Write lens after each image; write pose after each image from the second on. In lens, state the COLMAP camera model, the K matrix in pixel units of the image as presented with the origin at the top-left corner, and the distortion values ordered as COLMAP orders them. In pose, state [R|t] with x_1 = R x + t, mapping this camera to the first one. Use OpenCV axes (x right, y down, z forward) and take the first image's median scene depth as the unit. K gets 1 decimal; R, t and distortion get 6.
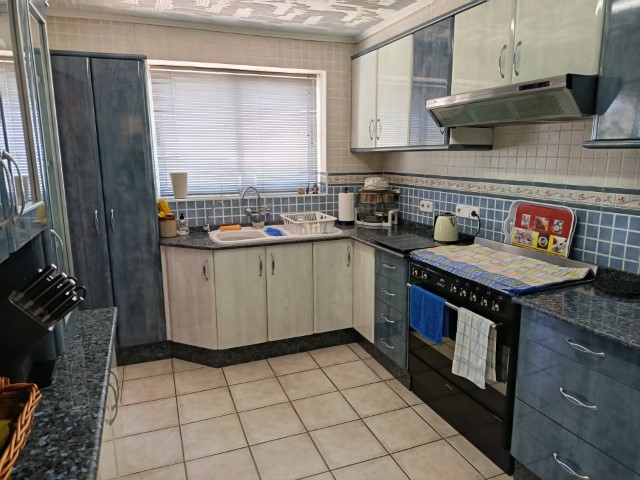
lens RADIAL K [[442.8, 0, 316.8], [0, 442.8, 238.5], [0, 0, 1]] dist [0.082448, -0.117353]
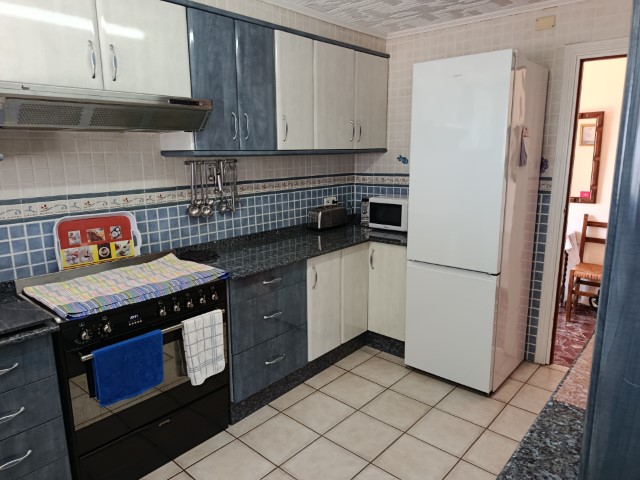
lens RADIAL K [[442.8, 0, 316.8], [0, 442.8, 238.5], [0, 0, 1]] dist [0.082448, -0.117353]
pose [[-0.446809, -0.169546, 0.878416, -0.573099], [0.182824, 0.943852, 0.275170, -0.209873], [-0.875749, 0.283544, -0.390725, 0.986094]]
